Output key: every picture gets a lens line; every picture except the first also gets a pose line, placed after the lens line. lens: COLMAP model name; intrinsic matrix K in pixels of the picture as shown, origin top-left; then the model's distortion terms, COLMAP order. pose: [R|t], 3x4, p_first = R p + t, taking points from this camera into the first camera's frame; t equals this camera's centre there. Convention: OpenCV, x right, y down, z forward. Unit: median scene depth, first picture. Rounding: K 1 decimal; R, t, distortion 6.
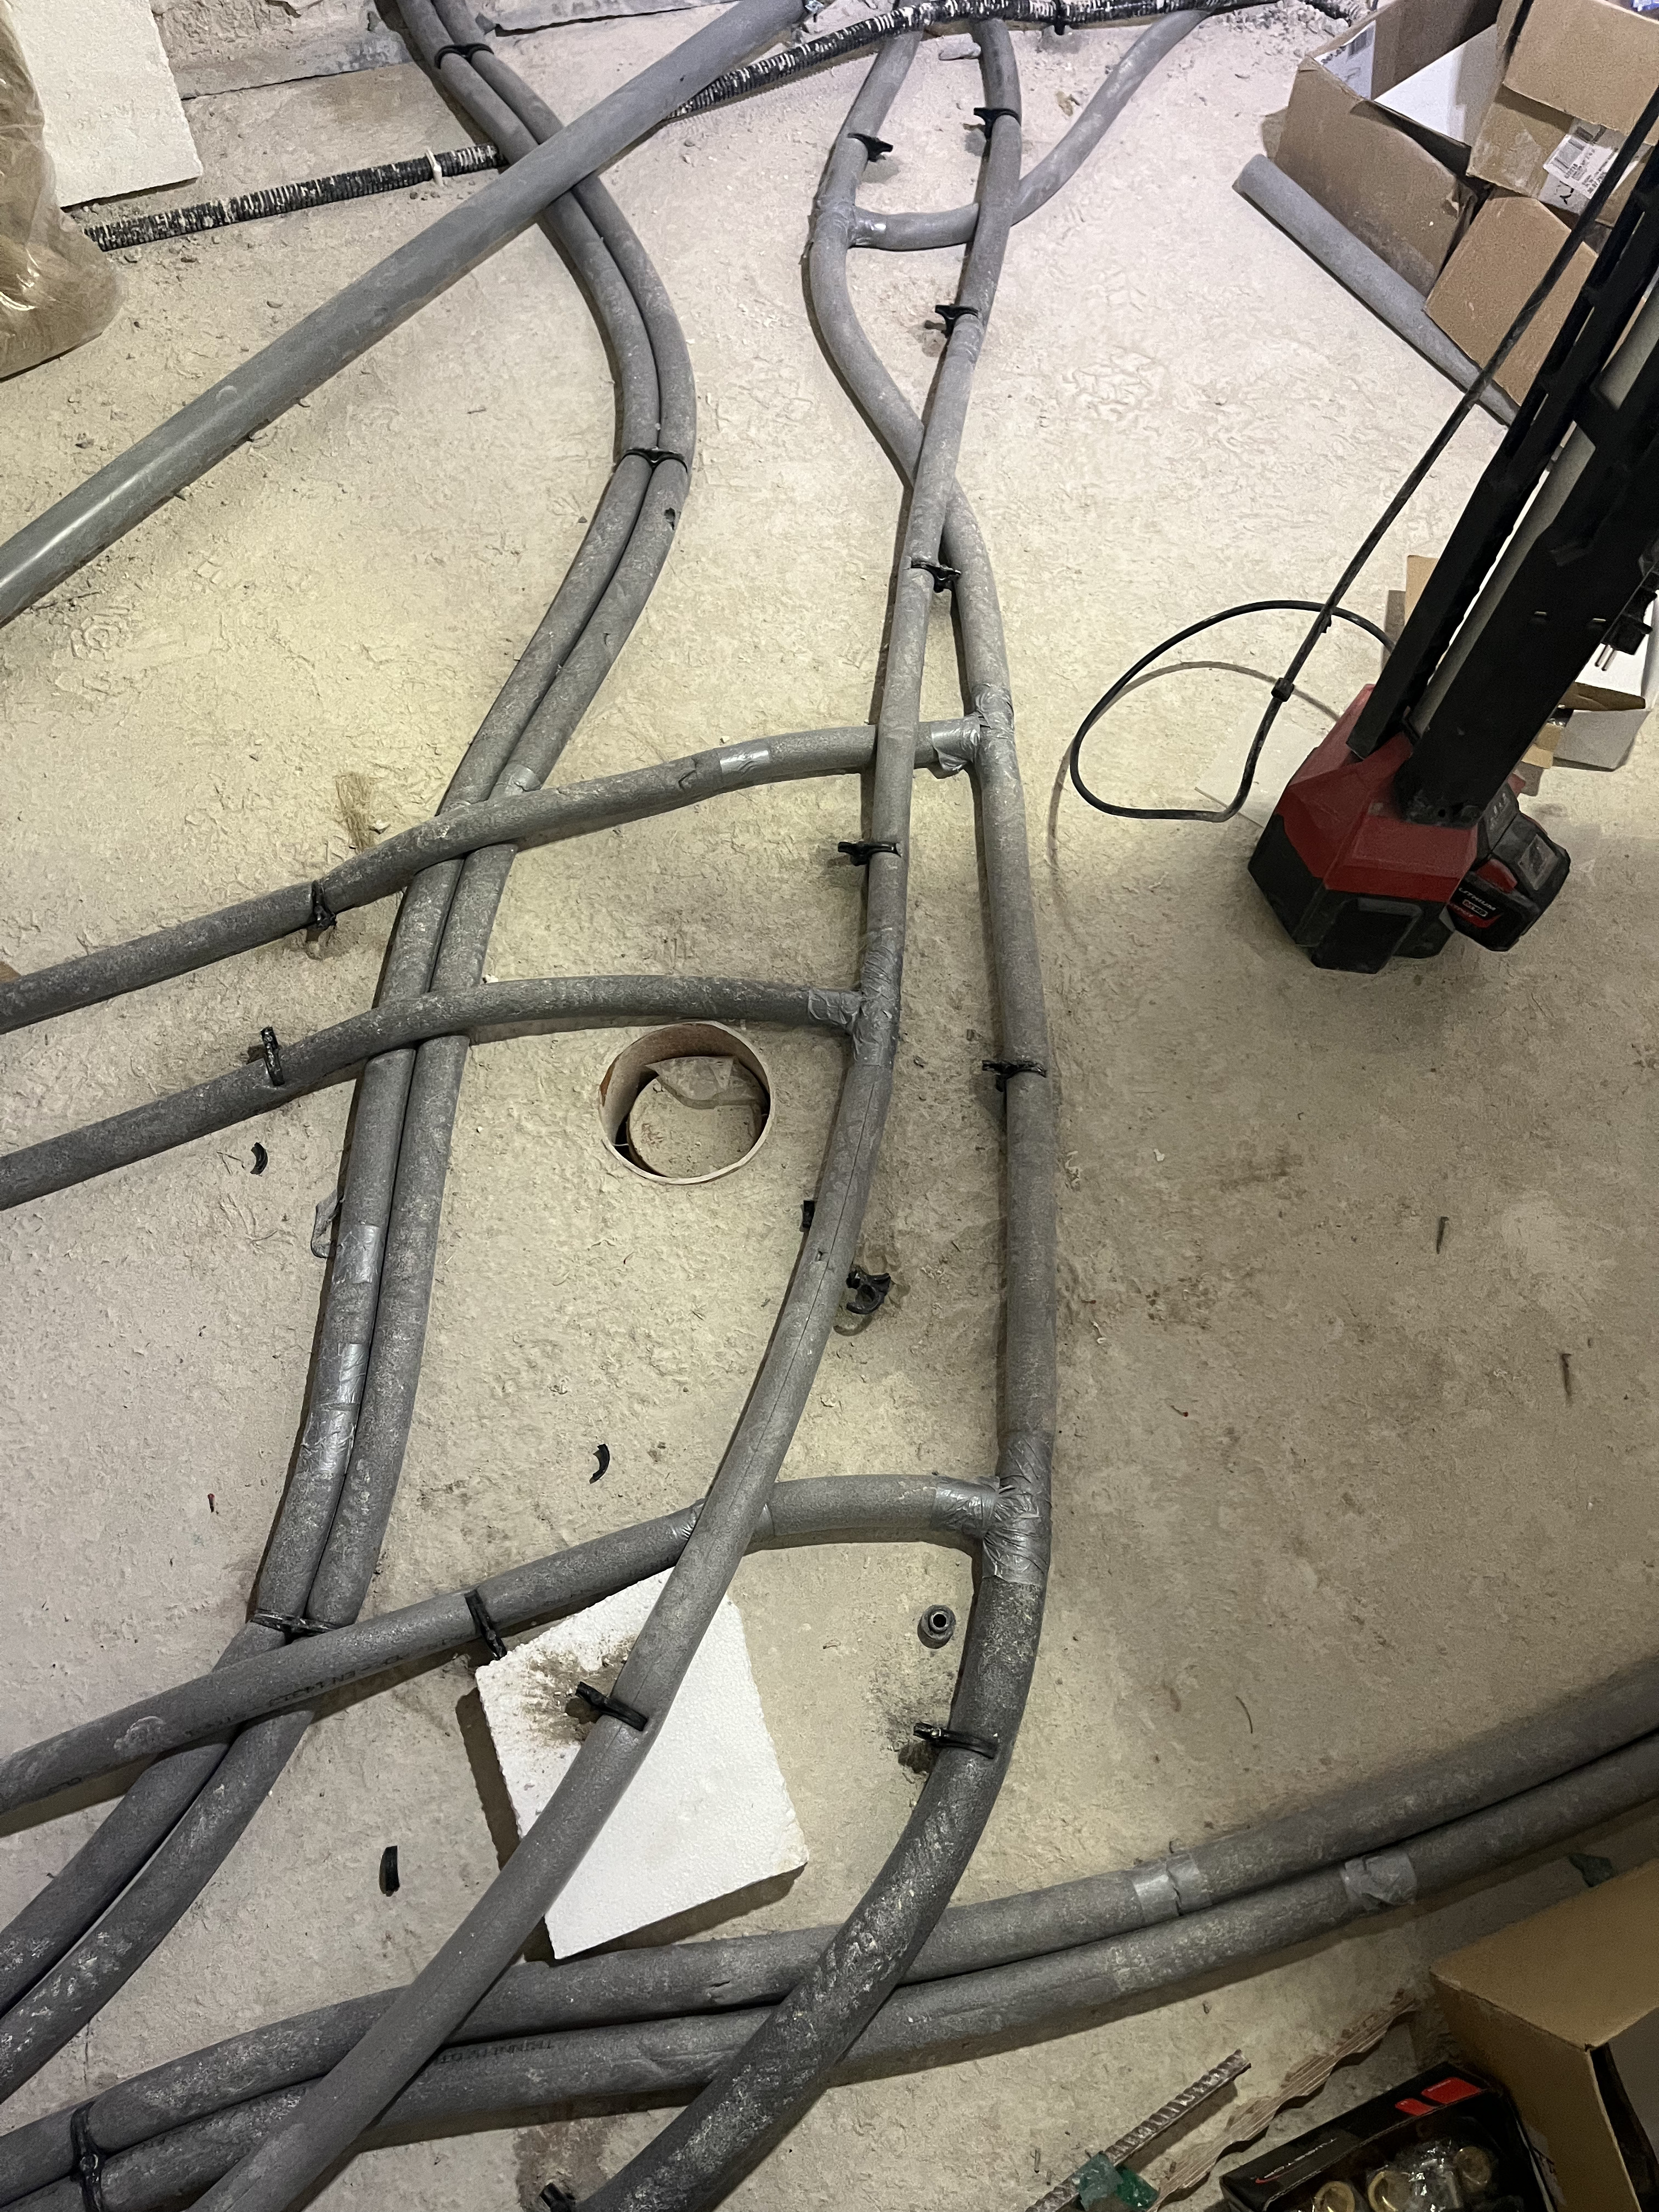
lens RADIAL K [[1665.3, 0, 856.9], [0, 1665.3, 1119.3], [0, 0, 1]] dist [0.071061, -0.093750]
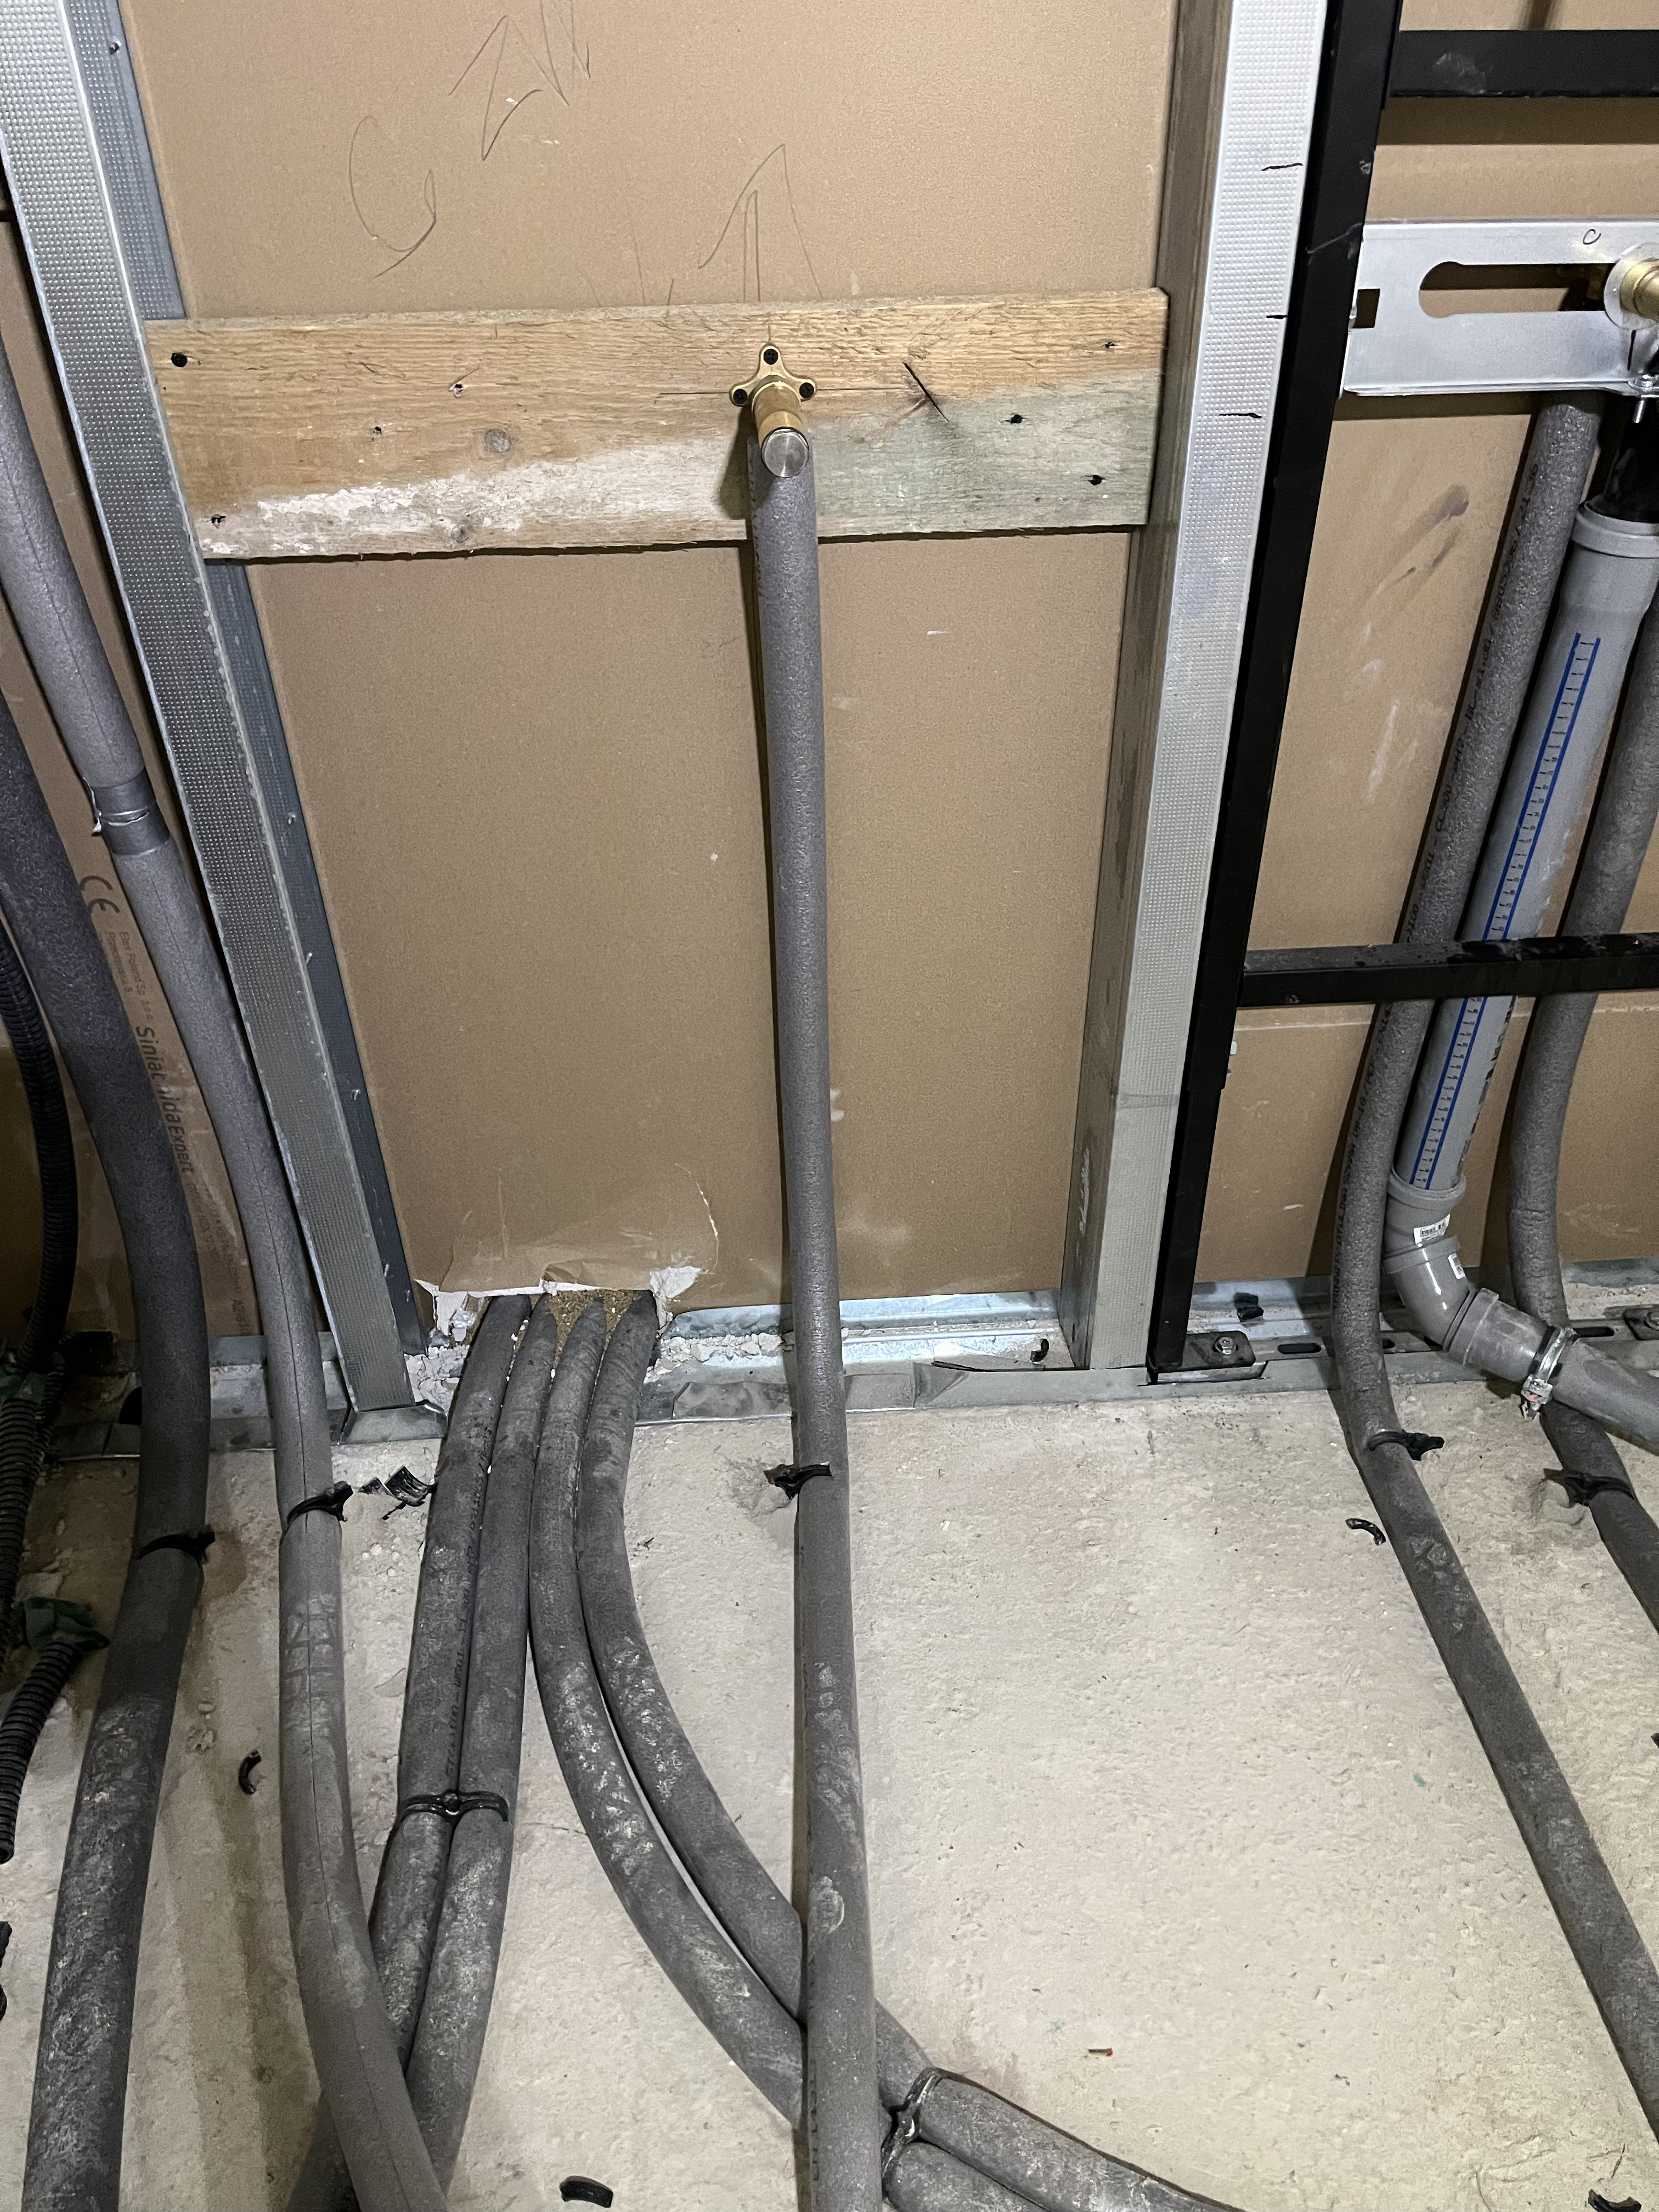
lens RADIAL K [[1665.3, 0, 852.8], [0, 1665.3, 1123.3], [0, 0, 1]] dist [0.071061, -0.093750]
pose [[-0.326477, 0.536403, -0.778258, 0.021065], [-0.857710, 0.177856, 0.482391, -0.094722], [0.397173, 0.825009, 0.402012, 0.224608]]
